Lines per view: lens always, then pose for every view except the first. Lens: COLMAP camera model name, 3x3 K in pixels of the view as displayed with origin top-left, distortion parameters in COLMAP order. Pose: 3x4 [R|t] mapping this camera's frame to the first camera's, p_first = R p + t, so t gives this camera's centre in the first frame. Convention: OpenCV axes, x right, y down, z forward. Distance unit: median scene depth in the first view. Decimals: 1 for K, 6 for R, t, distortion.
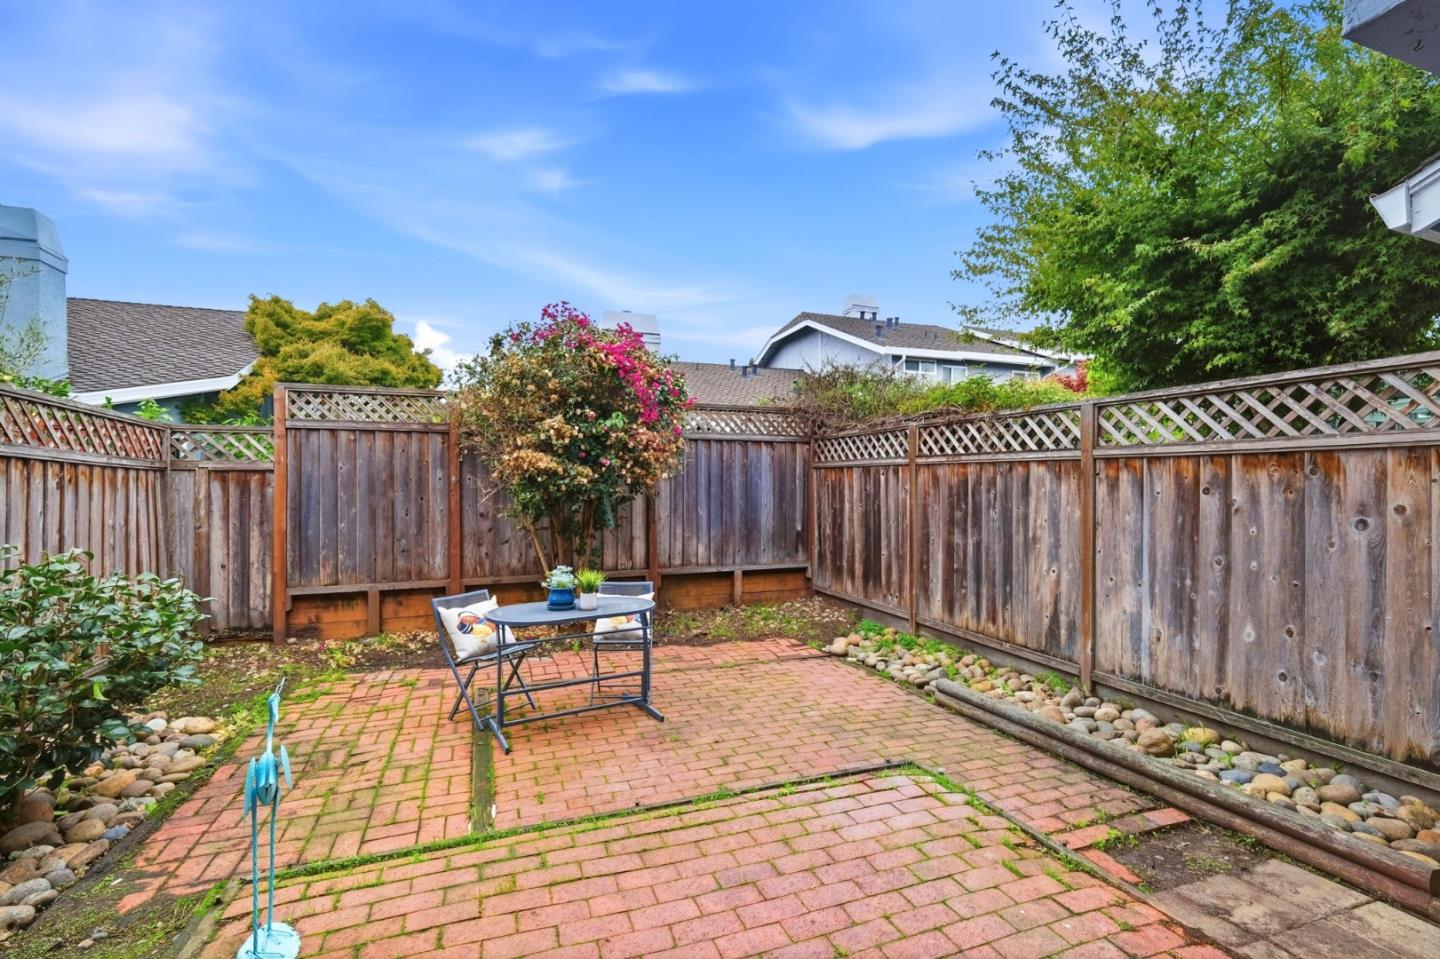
lens RADIAL K [[644.1, 0, 721.5], [0, 644.1, 483.0], [0, 0, 1]] dist [-0.001443, -0.000042]
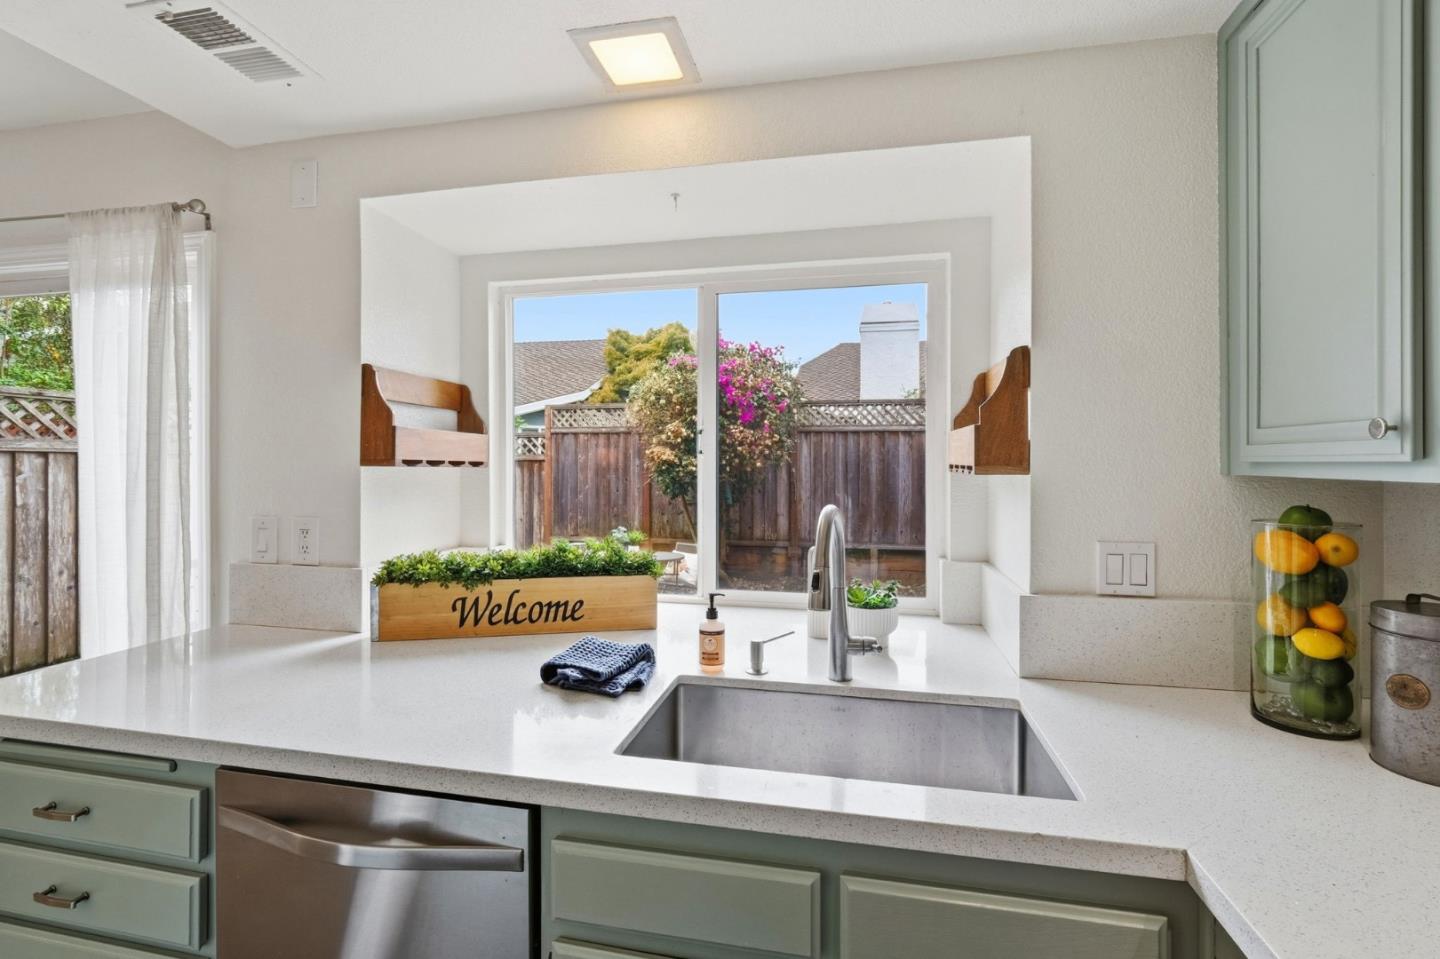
lens RADIAL K [[652.5, 0, 721.2], [0, 652.5, 466.1], [0, 0, 1]] dist [-0.000023, 0.000035]
pose [[0.842600, 0.004825, -0.538518, 0.513888], [-0.002038, 0.999981, 0.005770, -0.015470], [0.538536, -0.003764, 0.842594, -0.110264]]
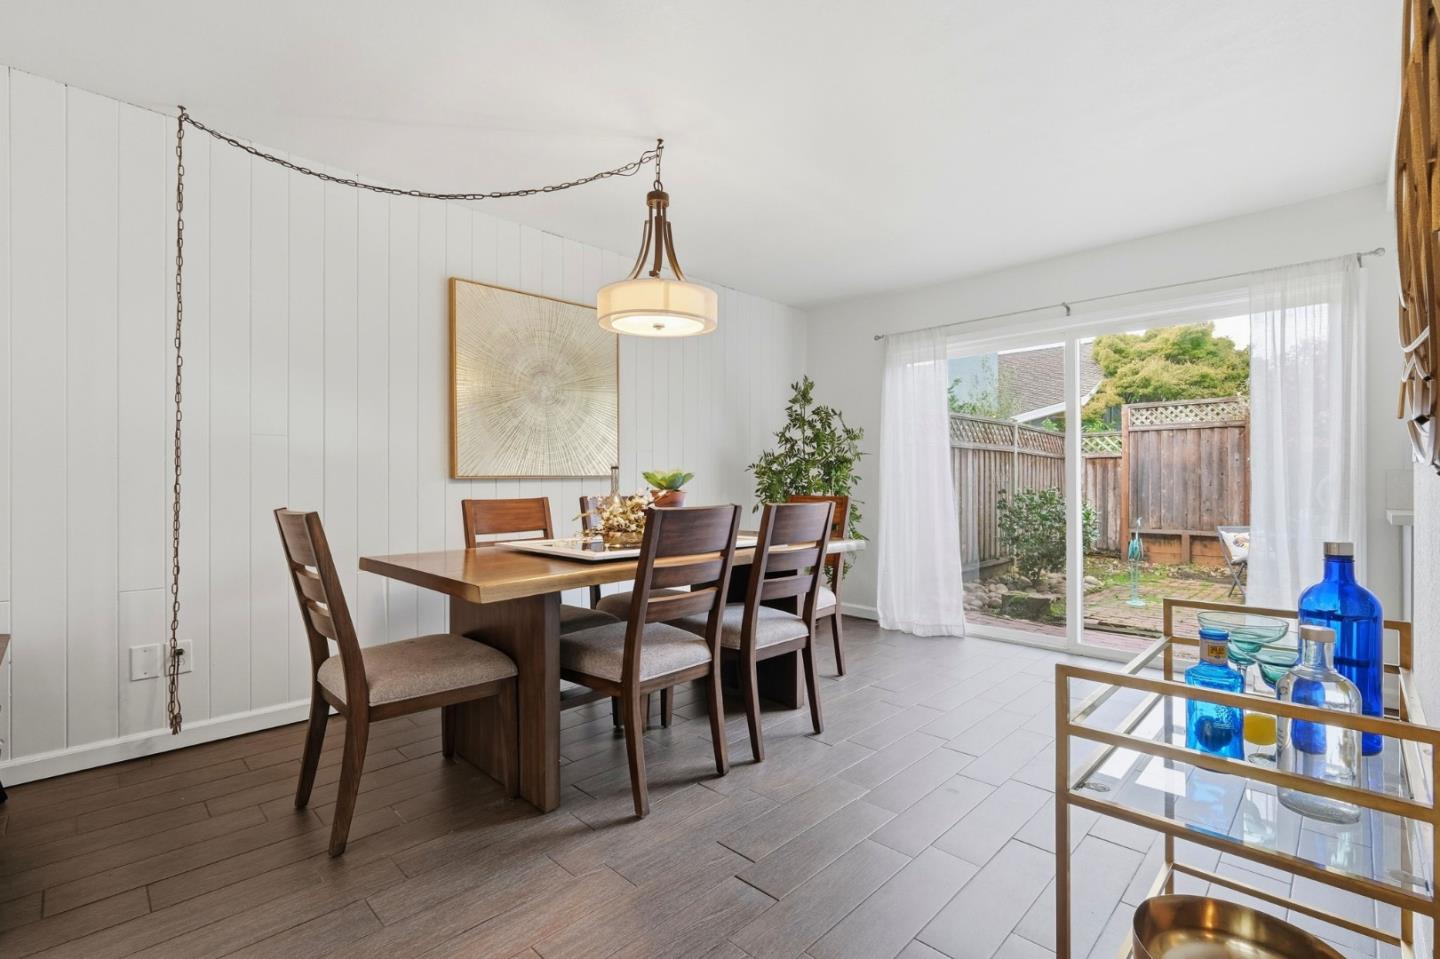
lens RADIAL K [[644.1, 0, 721.5], [0, 644.1, 483.0], [0, 0, 1]] dist [-0.001443, -0.000042]
pose [[0.418056, 0.003836, -0.908413, 0.382910], [0.001590, 0.999986, 0.004955, 0.036860], [0.908420, -0.003516, 0.418044, -0.632616]]
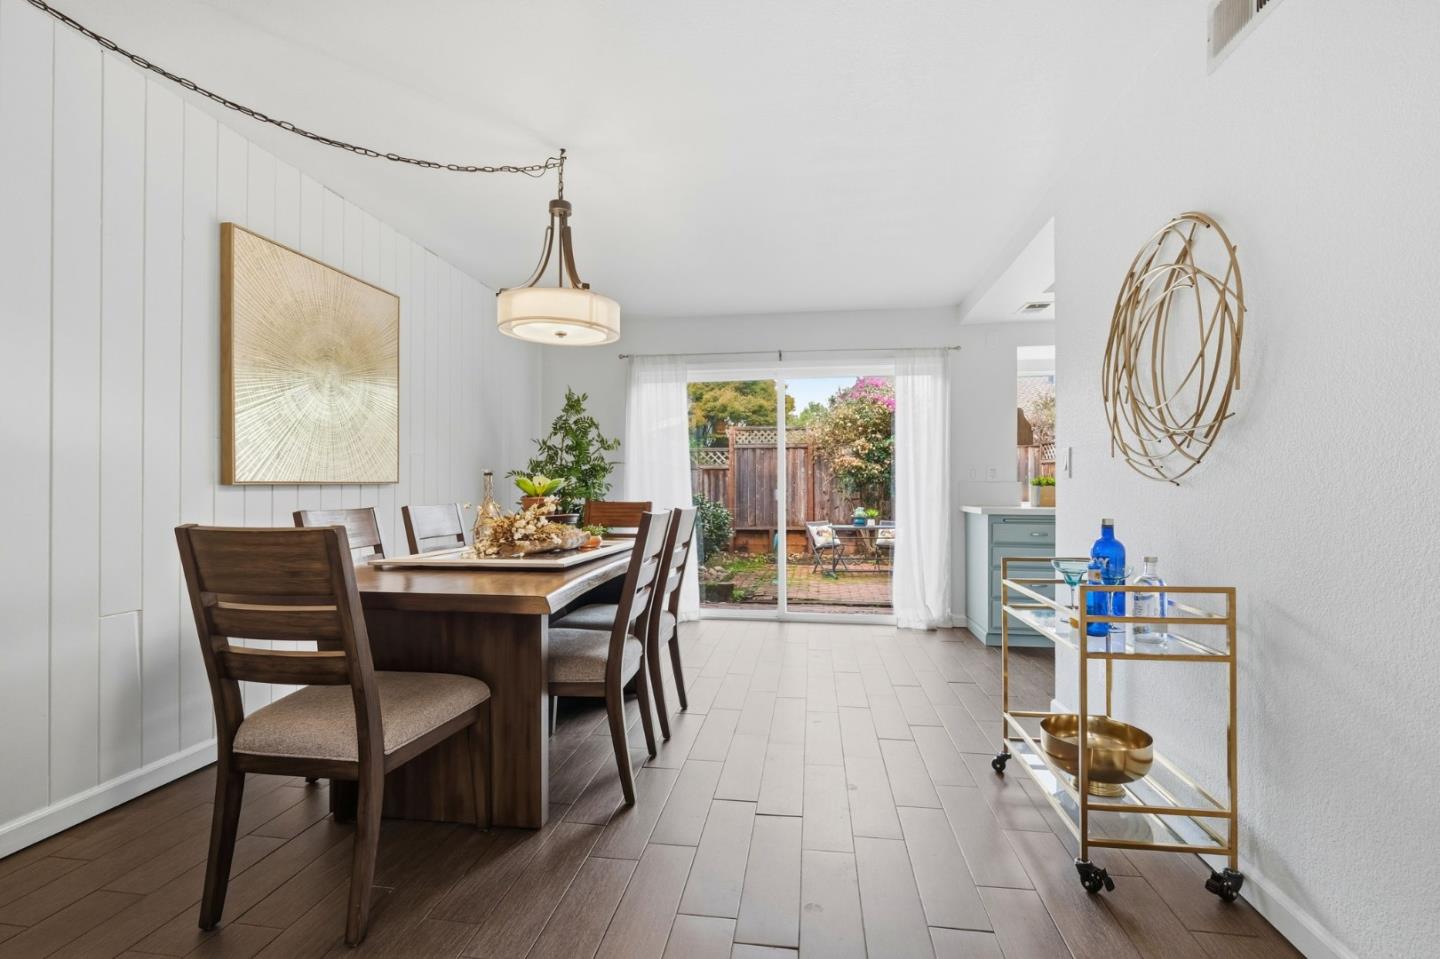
lens RADIAL K [[647.7, 0, 722.1], [0, 647.7, 488.7], [0, 0, 1]] dist [-0.004421, 0.000282]
pose [[0.876480, 0.000791, -0.481438, 0.280854], [0.000661, 0.999996, 0.002847, 0.036777], [0.481439, -0.002813, 0.876475, -0.815081]]
